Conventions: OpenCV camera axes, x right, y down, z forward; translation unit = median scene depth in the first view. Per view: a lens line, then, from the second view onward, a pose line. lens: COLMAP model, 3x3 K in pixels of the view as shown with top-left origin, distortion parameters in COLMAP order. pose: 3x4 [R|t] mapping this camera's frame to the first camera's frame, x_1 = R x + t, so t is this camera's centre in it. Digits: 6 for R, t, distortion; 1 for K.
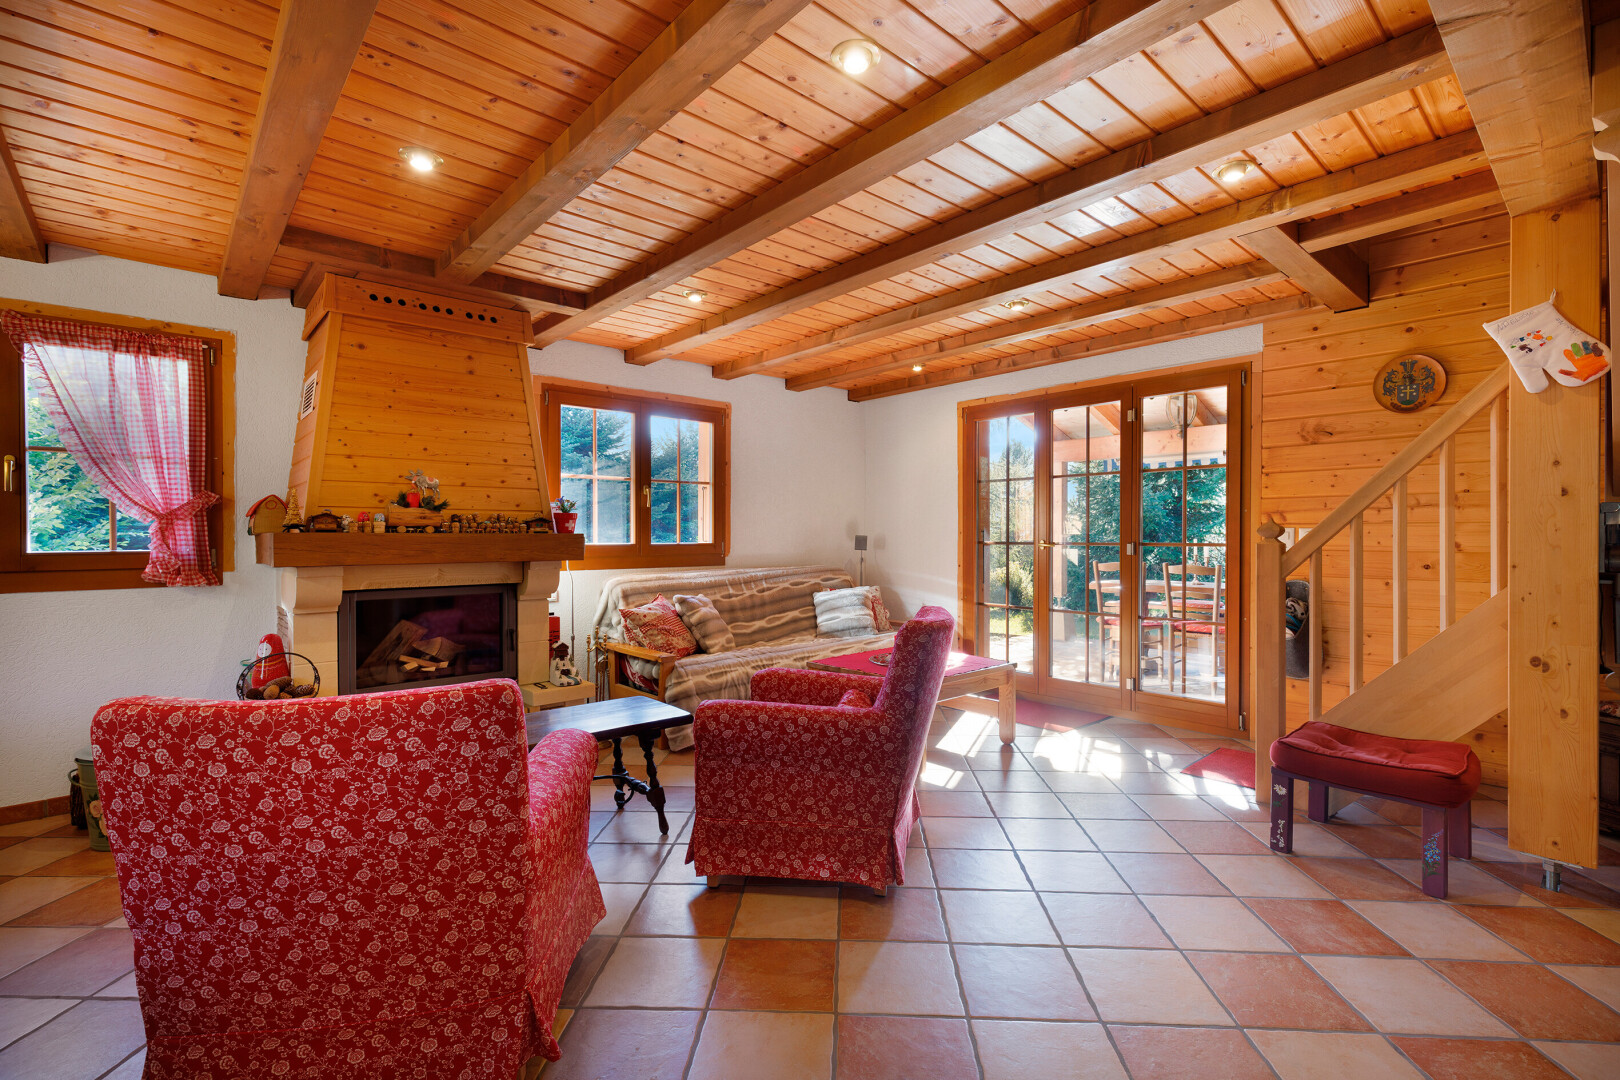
lens RADIAL K [[717.0, 0, 852.7], [0, 717.0, 540.3], [0, 0, 1]] dist [0.011780, -0.000887]
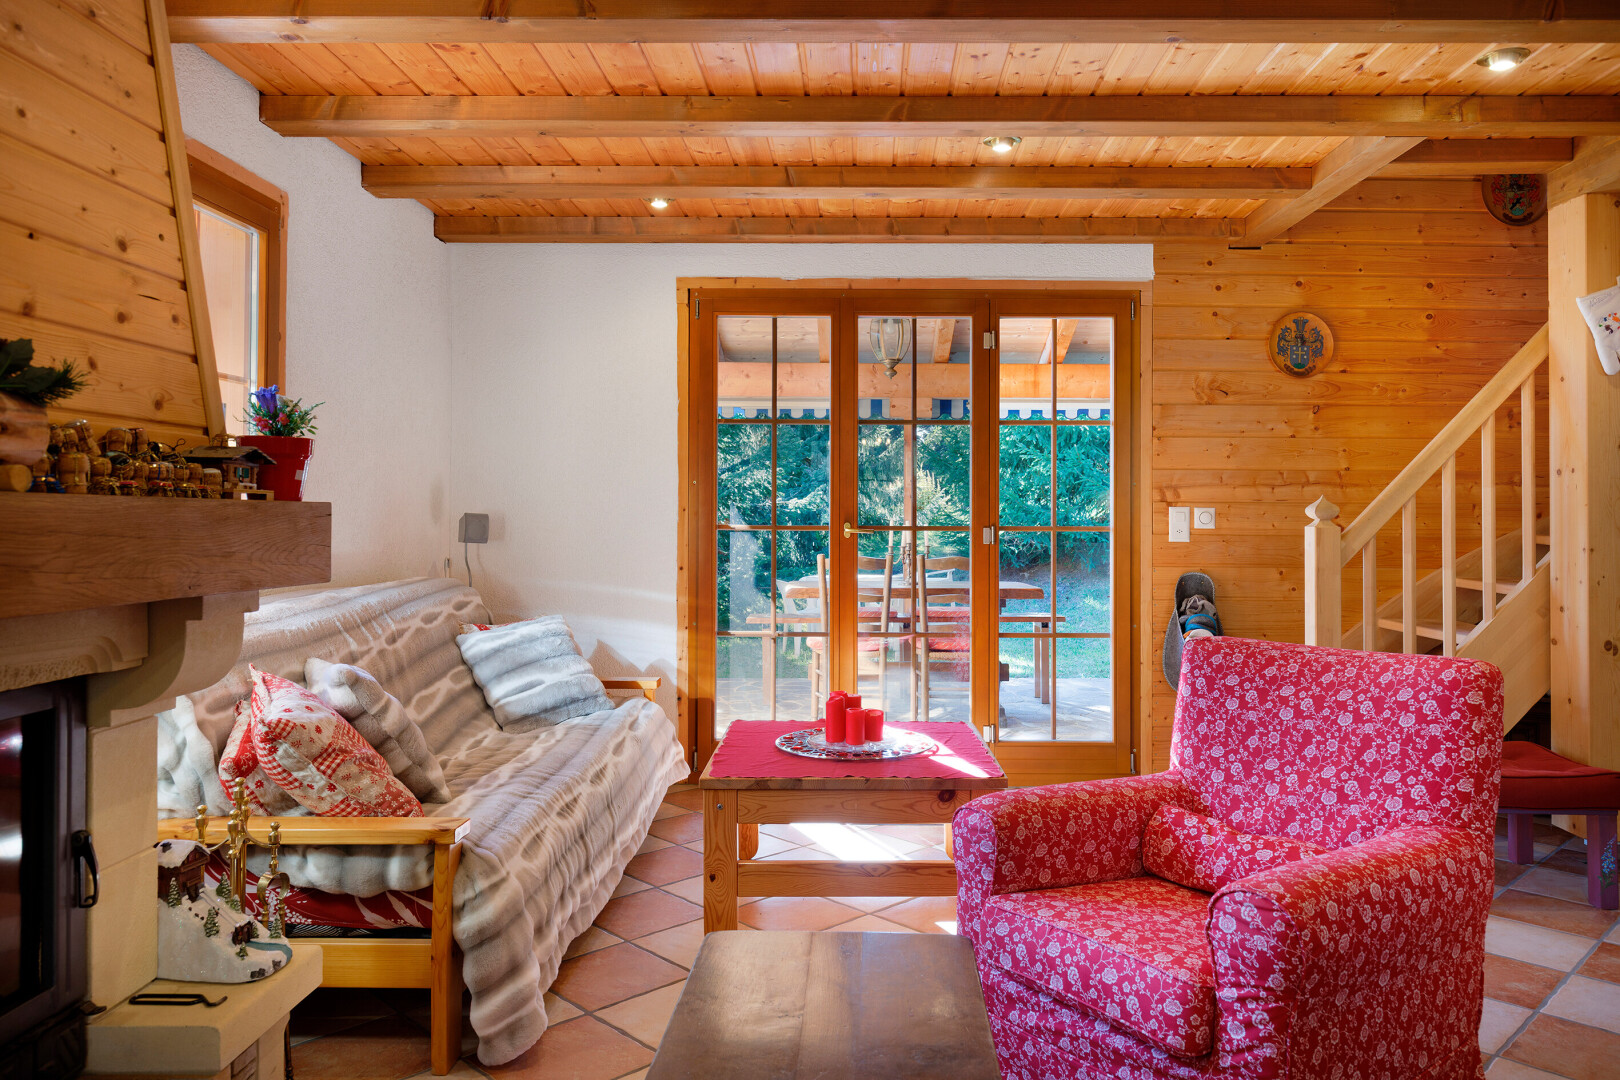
lens RADIAL K [[1104.3, 0, 824.2], [0, 1104.3, 507.4], [0, 0, 1]] dist [0.015155, -0.002868]
pose [[0.691048, 0.010180, 0.722737, -0.508058], [0.000716, 0.999891, -0.014768, 0.000798], [-0.722808, 0.010723, 0.690965, 0.409941]]
